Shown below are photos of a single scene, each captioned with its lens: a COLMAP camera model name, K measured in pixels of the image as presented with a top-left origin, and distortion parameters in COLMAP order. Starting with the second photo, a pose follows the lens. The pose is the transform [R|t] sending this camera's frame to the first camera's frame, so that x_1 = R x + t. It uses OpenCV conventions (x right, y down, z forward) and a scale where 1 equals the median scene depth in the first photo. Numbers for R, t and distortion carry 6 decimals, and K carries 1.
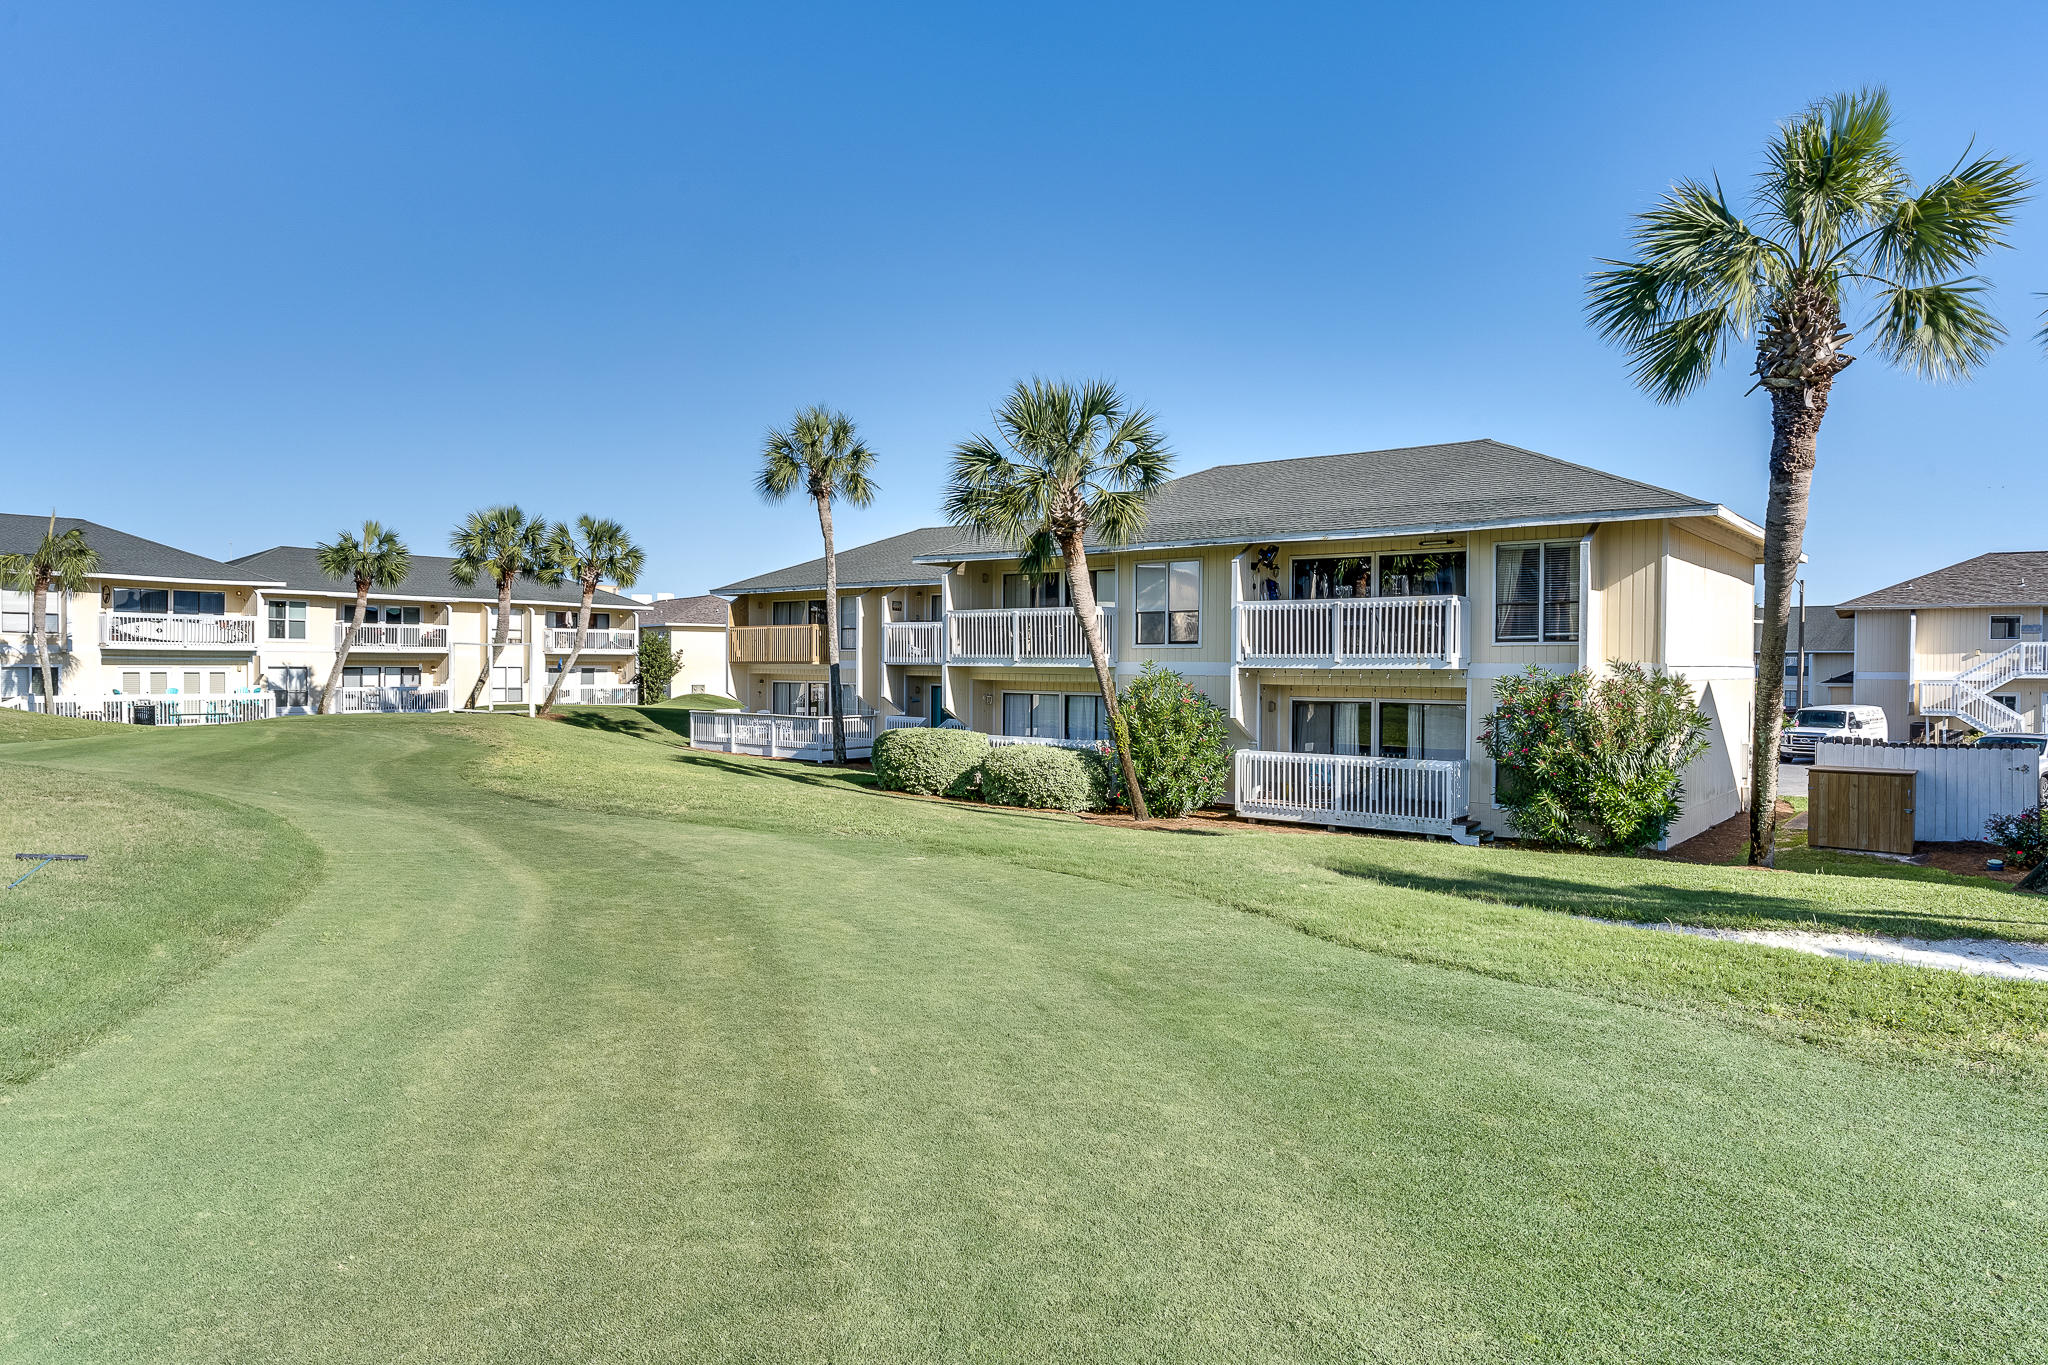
lens RADIAL K [[1289.3, 0, 1024.0], [0, 1289.3, 682.5], [0, 0, 1]] dist [-0.001510, 0.000851]
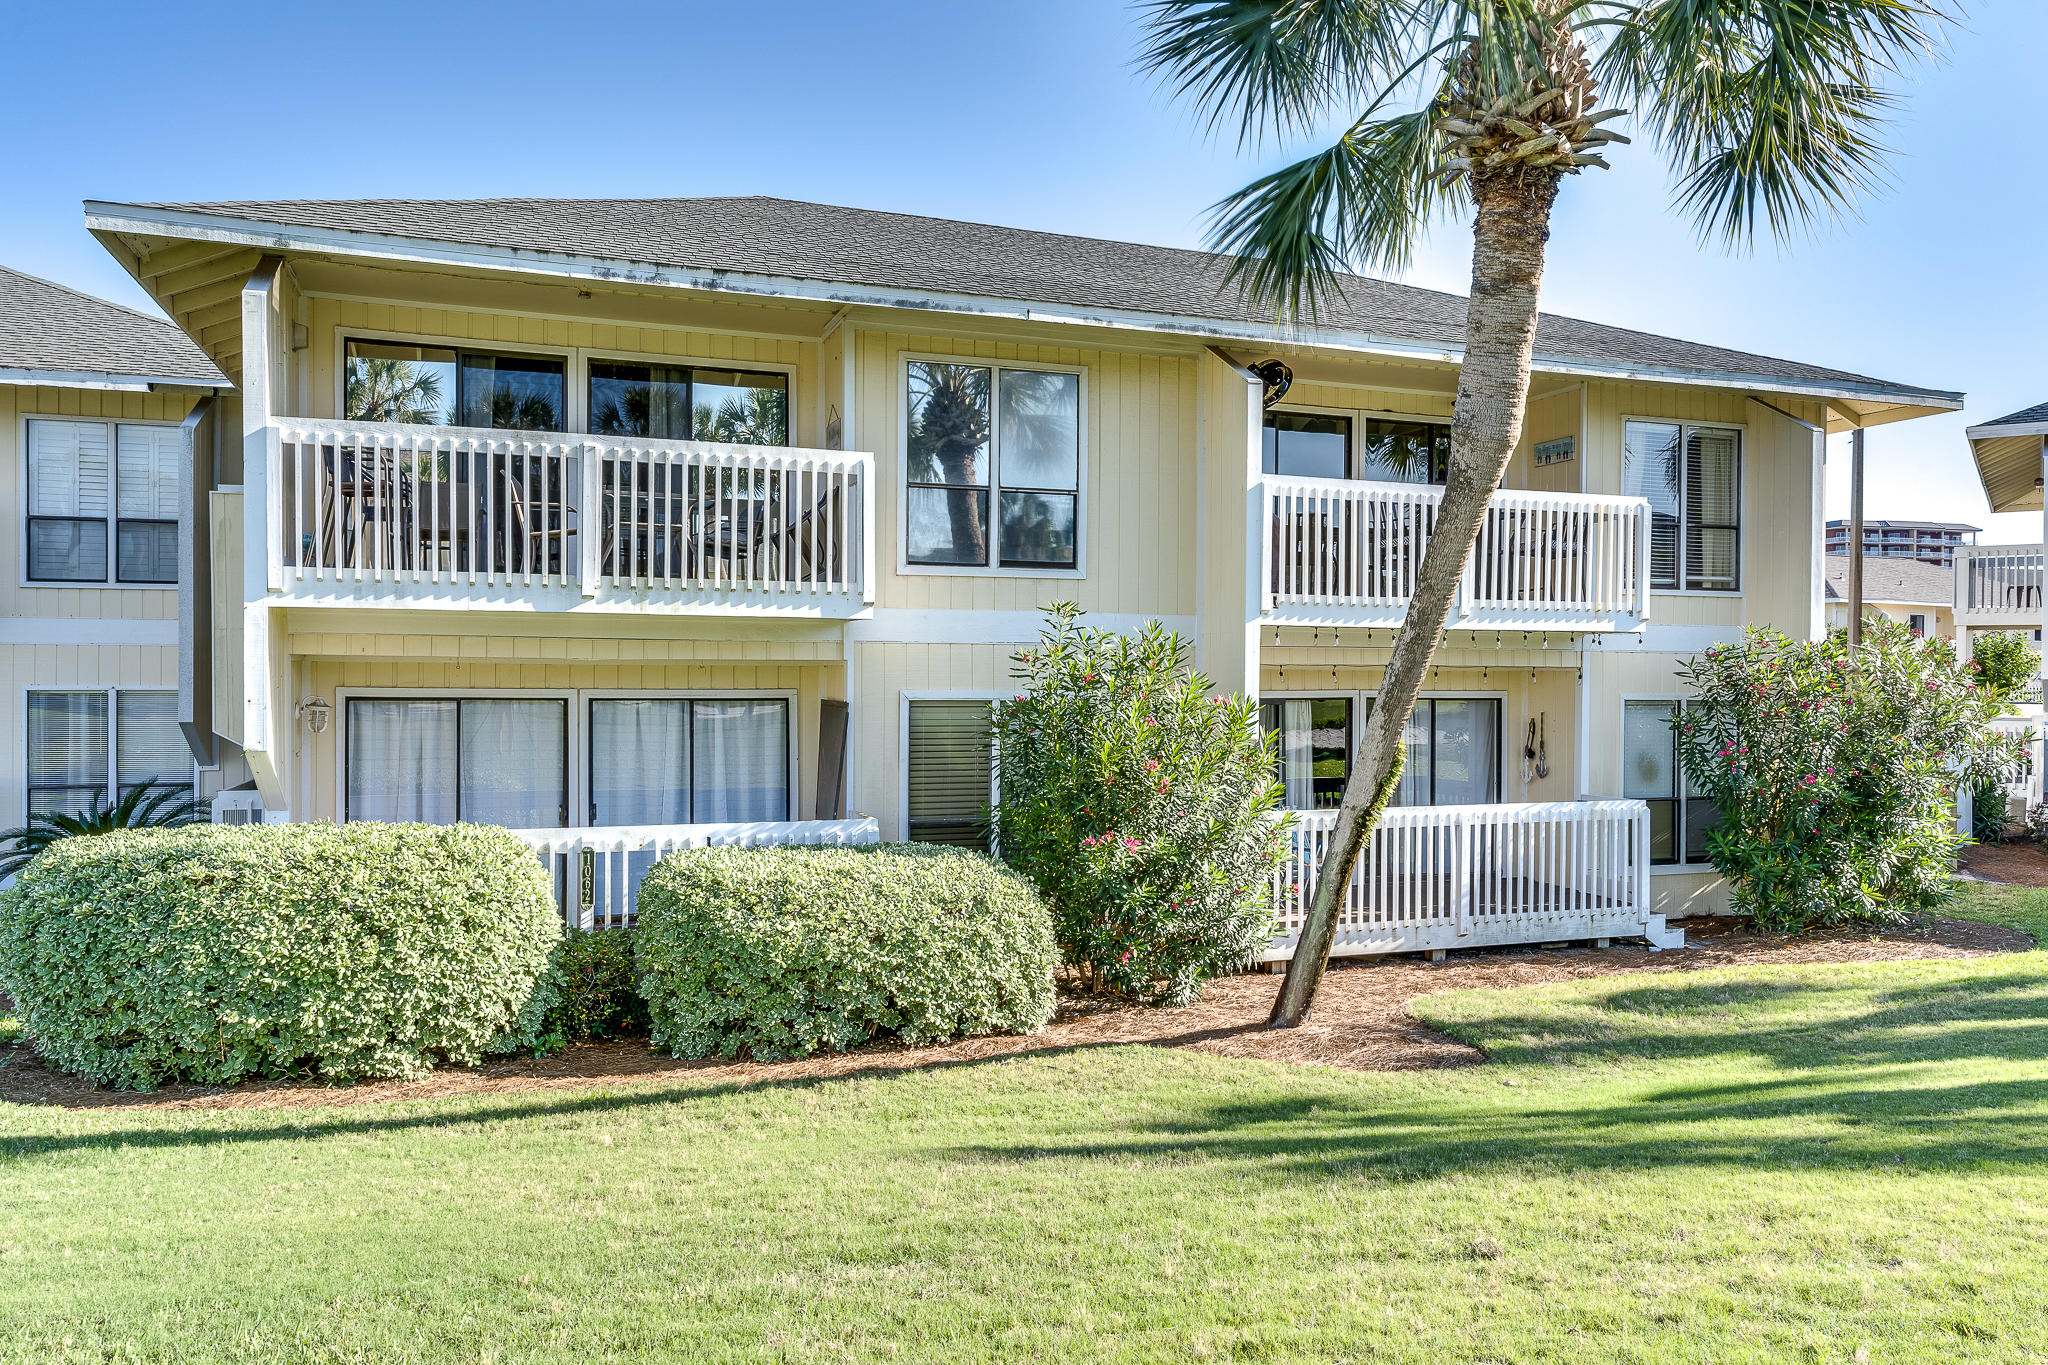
lens RADIAL K [[1443.9, 0, 1024.0], [0, 1443.9, 682.5], [0, 0, 1]] dist [0.002118, 0.001176]
pose [[0.517030, -0.007425, 0.855935, -0.292719], [0.010420, 0.999943, 0.002380, 0.006297], [-0.855904, 0.007688, 0.517078, 0.802846]]
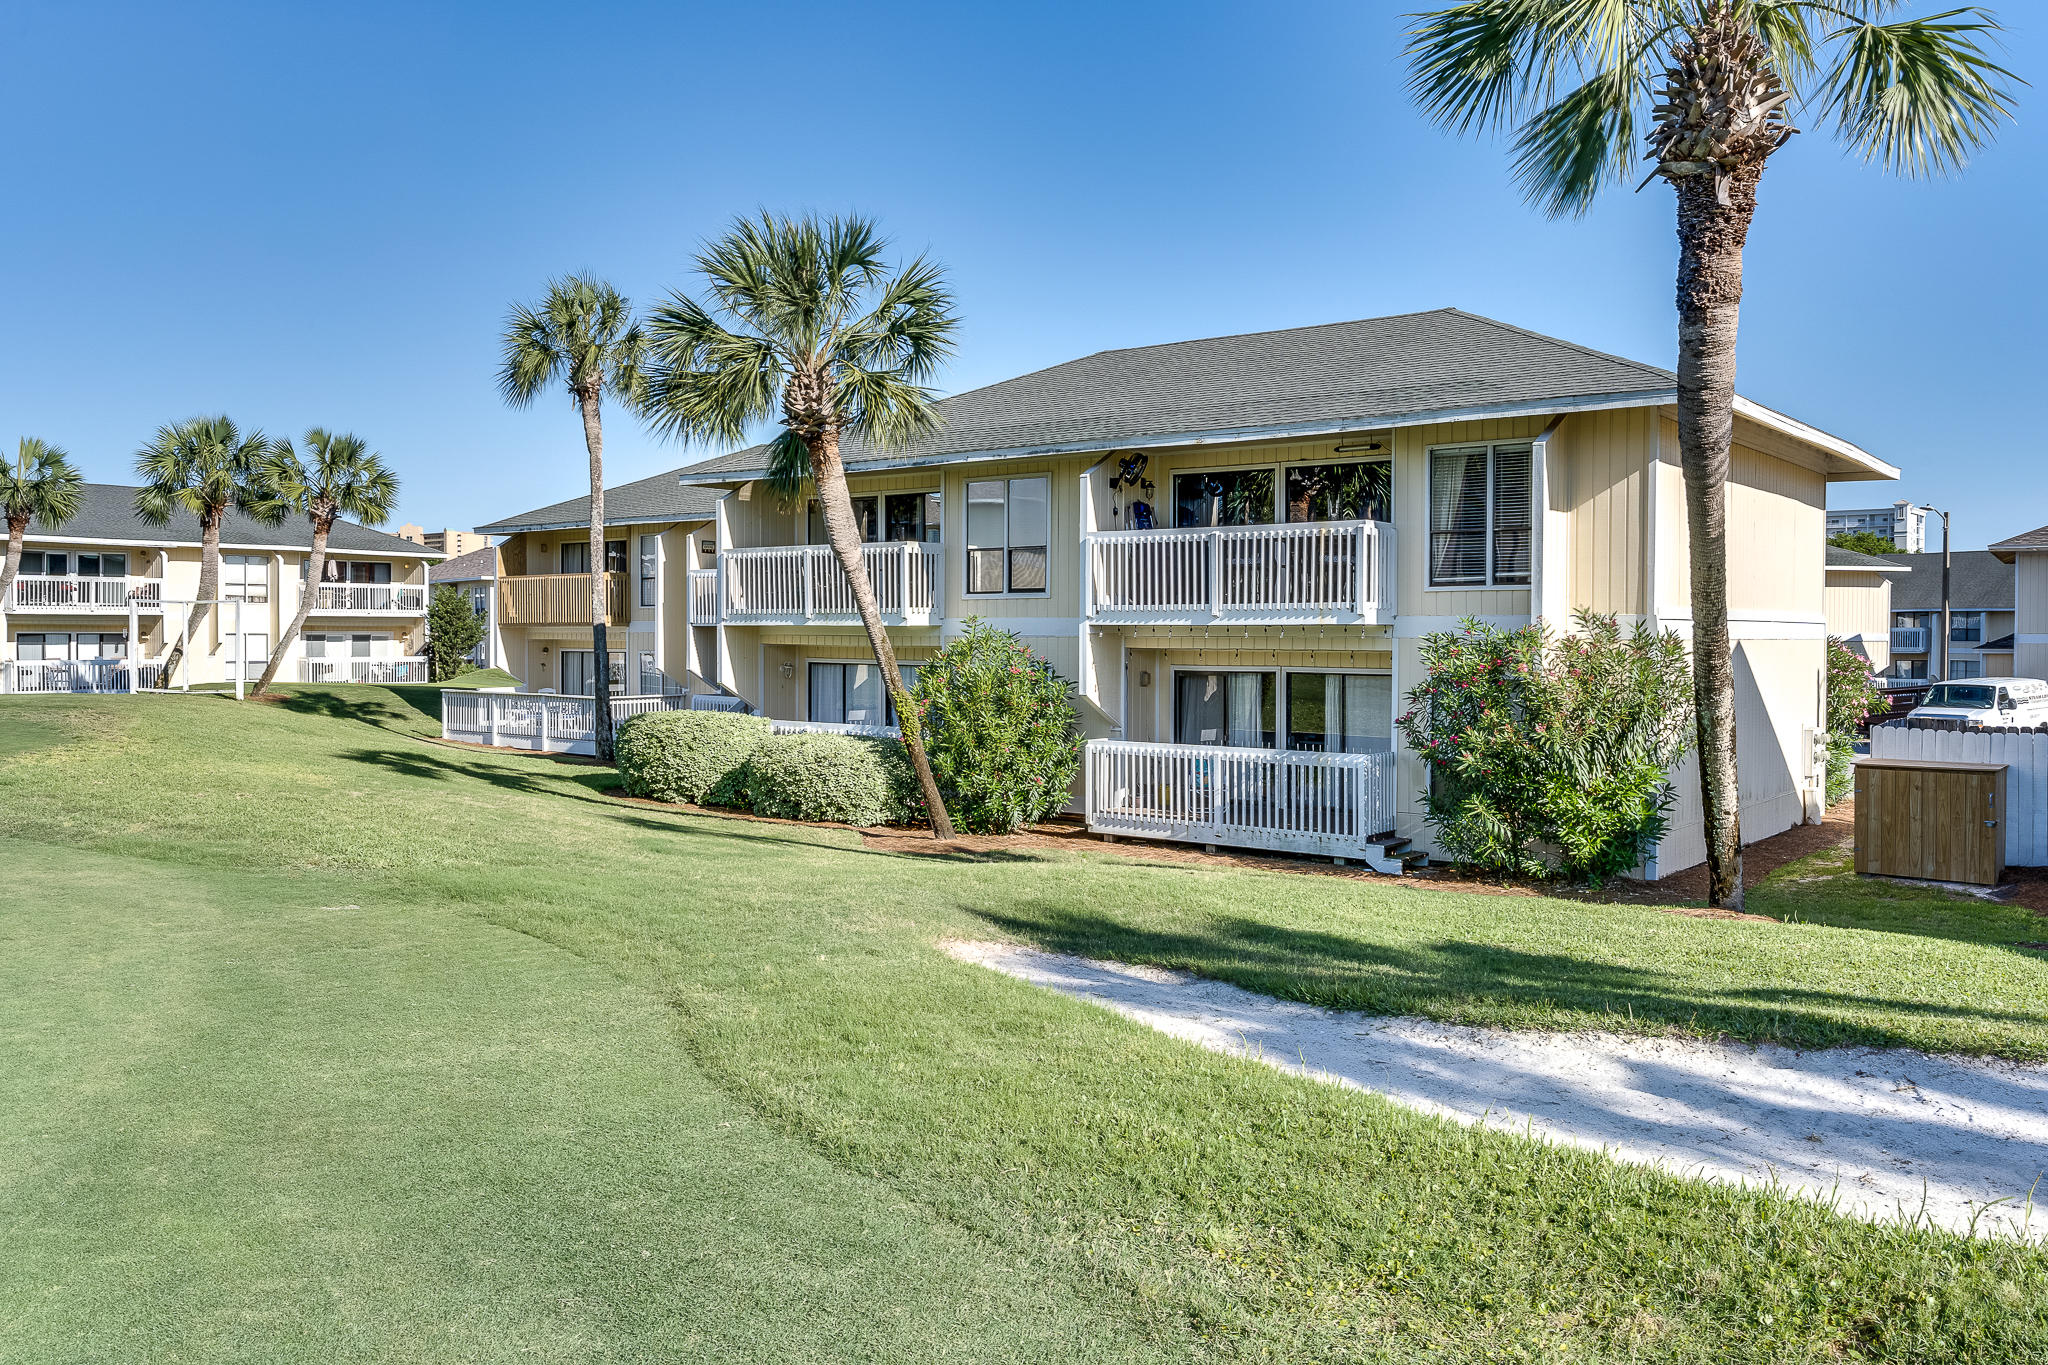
lens RADIAL K [[1638.7, 0, 1028.4], [0, 1638.7, 652.6], [0, 0, 1]] dist [0.000400, -0.003502]
pose [[0.999991, -0.002668, 0.003394, 0.127553], [0.002675, 0.999994, -0.002164, 0.005926], [-0.003388, 0.002173, 0.999992, 0.088958]]
